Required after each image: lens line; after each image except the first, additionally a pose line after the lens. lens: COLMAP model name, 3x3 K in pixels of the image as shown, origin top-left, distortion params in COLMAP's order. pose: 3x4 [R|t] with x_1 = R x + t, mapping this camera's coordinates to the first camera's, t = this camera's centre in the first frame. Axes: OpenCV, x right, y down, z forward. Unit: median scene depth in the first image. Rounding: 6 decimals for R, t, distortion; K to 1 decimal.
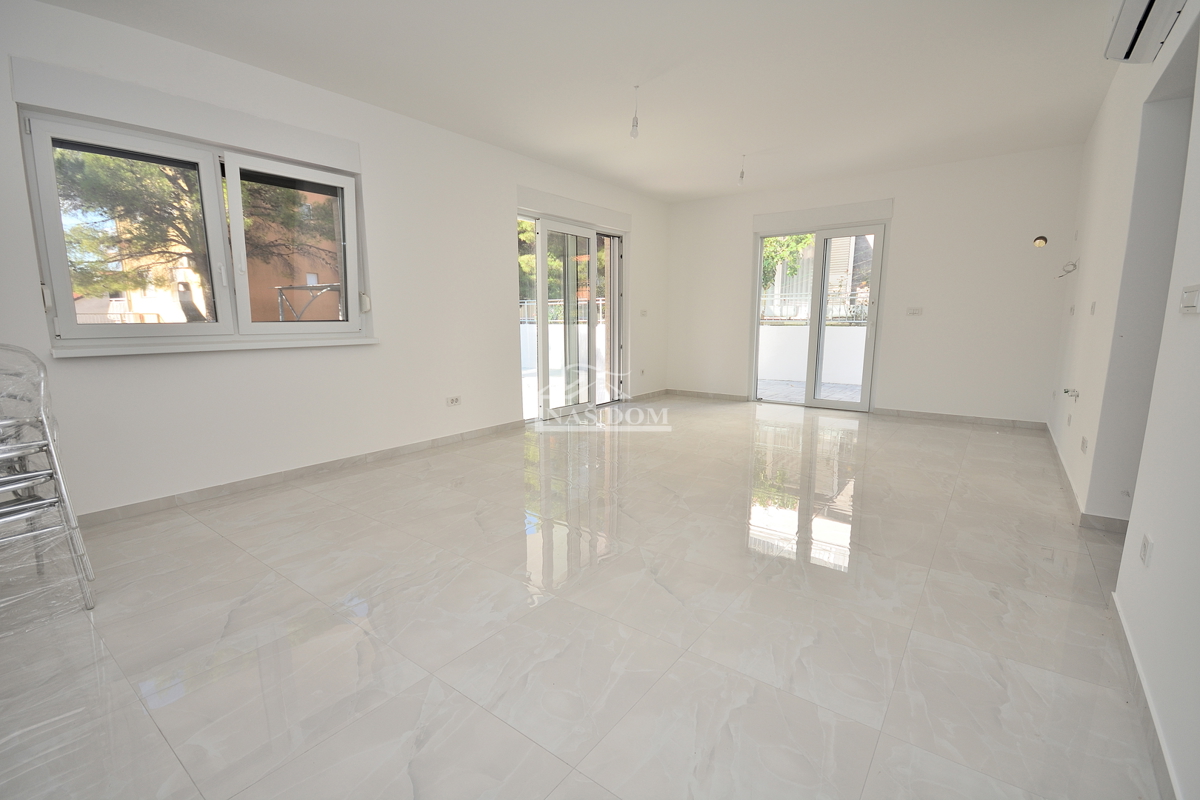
lens RADIAL K [[523.2, 0, 602.0], [0, 523.2, 411.3], [0, 0, 1]] dist [-0.012128, 0.000088]
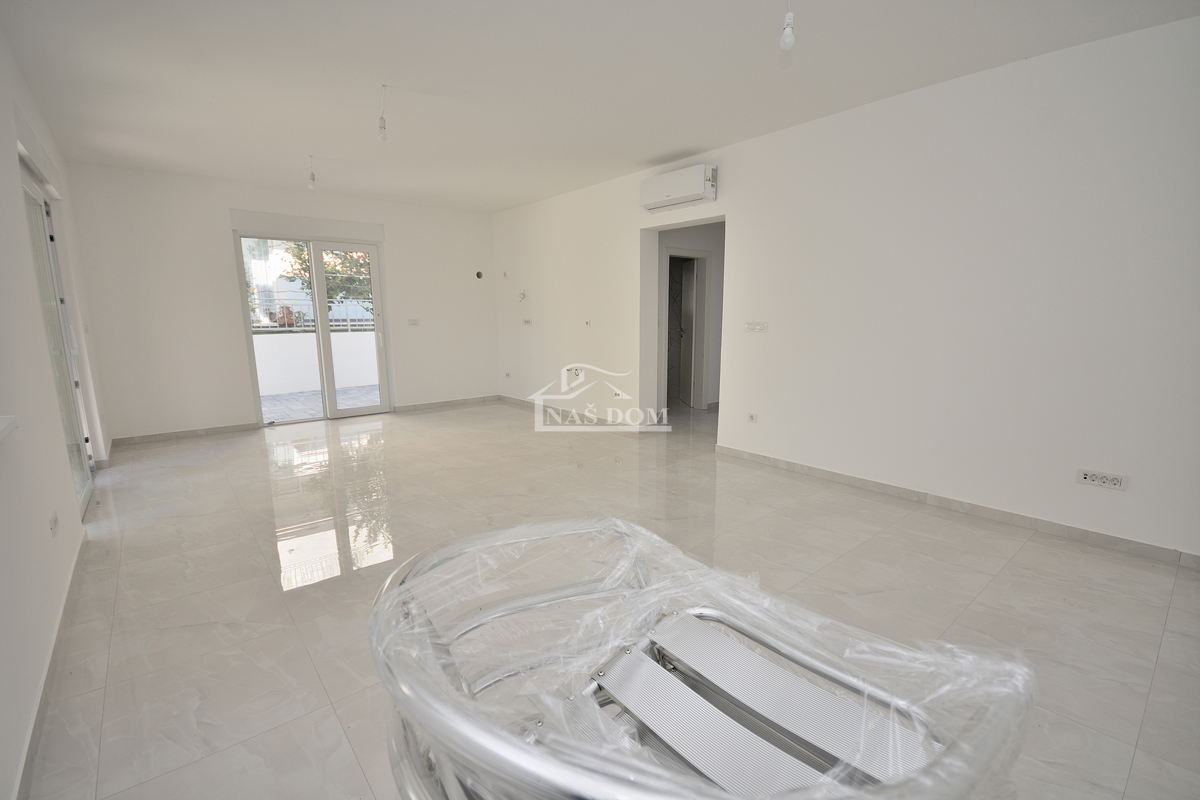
lens RADIAL K [[521.4, 0, 606.7], [0, 521.4, 402.0], [0, 0, 1]] dist [-0.000219, -0.000015]
pose [[0.221553, -0.158985, 0.962101, -0.431442], [0.175027, 0.977081, 0.121155, -0.068767], [-0.959312, 0.141552, 0.244302, 0.259716]]
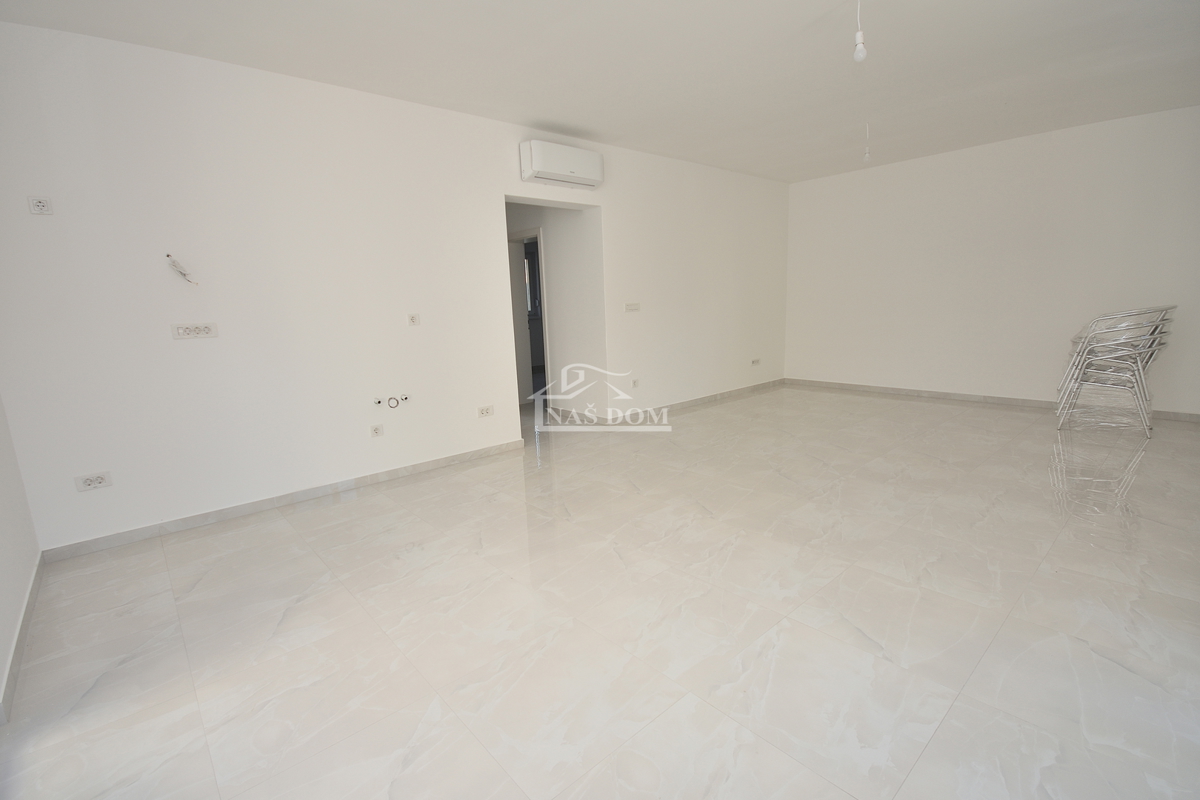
lens RADIAL K [[534.6, 0, 600.6], [0, 534.6, 408.4], [0, 0, 1]] dist [-0.000015, 0.000116]
pose [[-0.977556, -0.005480, 0.210607, 0.143634], [0.074690, 0.925717, 0.370768, -0.214084], [-0.196994, 0.378176, -0.904531, 1.040862]]
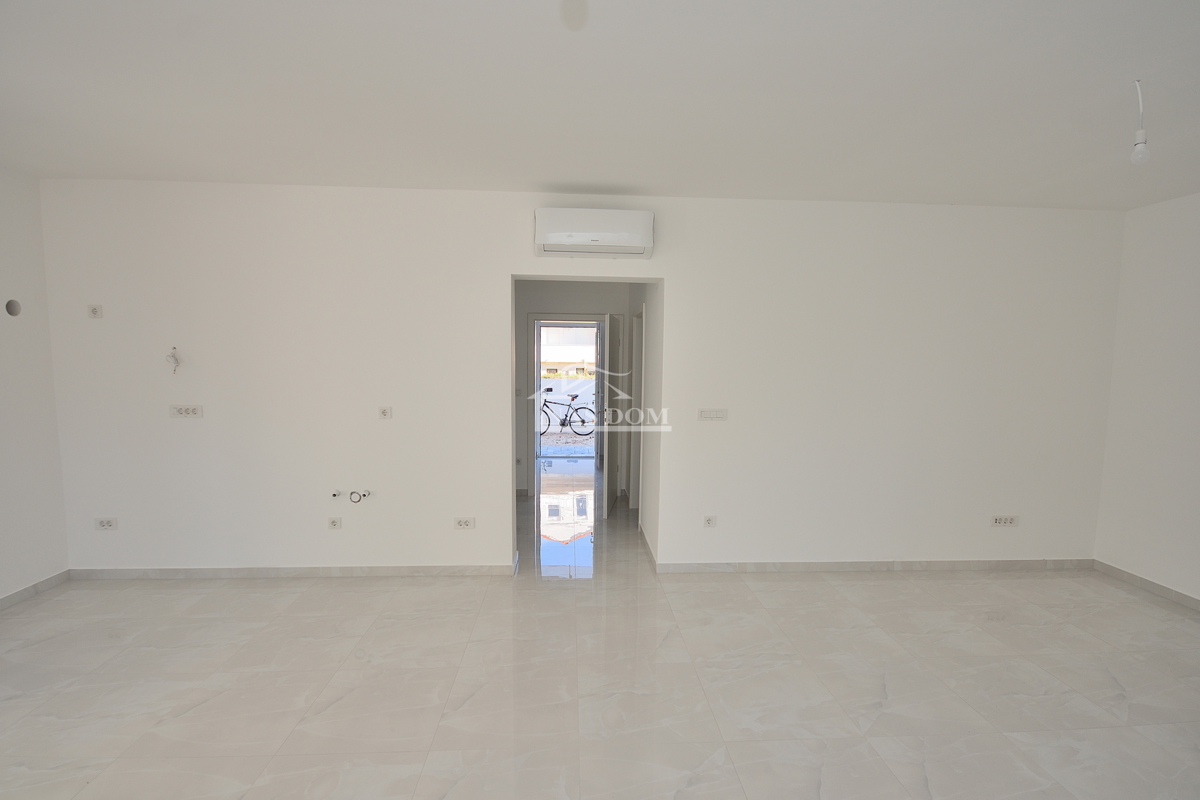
lens RADIAL K [[559.7, 0, 598.5], [0, 559.7, 406.6], [0, 0, 1]] dist [0.001481, 0.000574]
pose [[-0.639993, -0.085274, 0.763634, -0.113448], [0.127917, 0.968130, 0.215315, -0.203196], [-0.757658, 0.235482, -0.608689, 0.685880]]
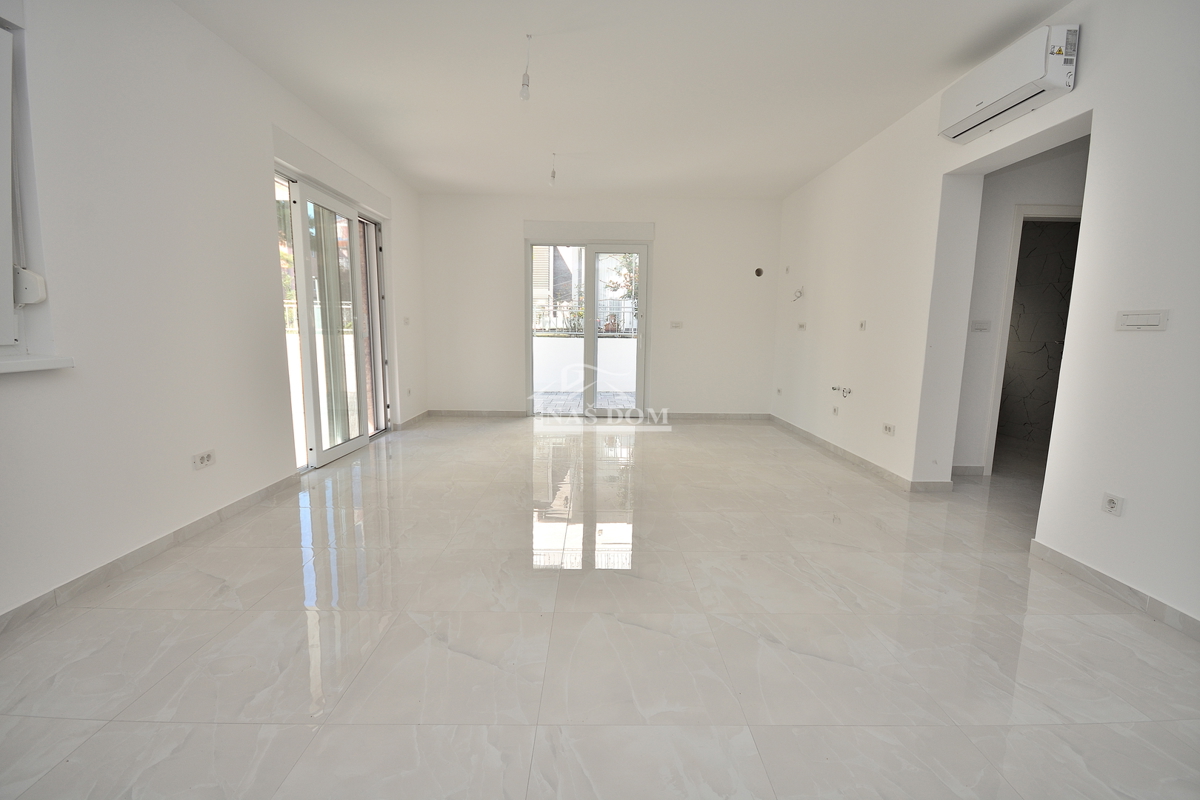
lens RADIAL K [[524.4, 0, 605.0], [0, 524.4, 410.0], [0, 0, 1]] dist [0.015987, -0.015961]
pose [[0.789924, -0.077447, 0.608295, -0.199989], [0.091881, 0.995742, 0.007461, -0.026879], [-0.606282, 0.049997, 0.793676, 0.171530]]
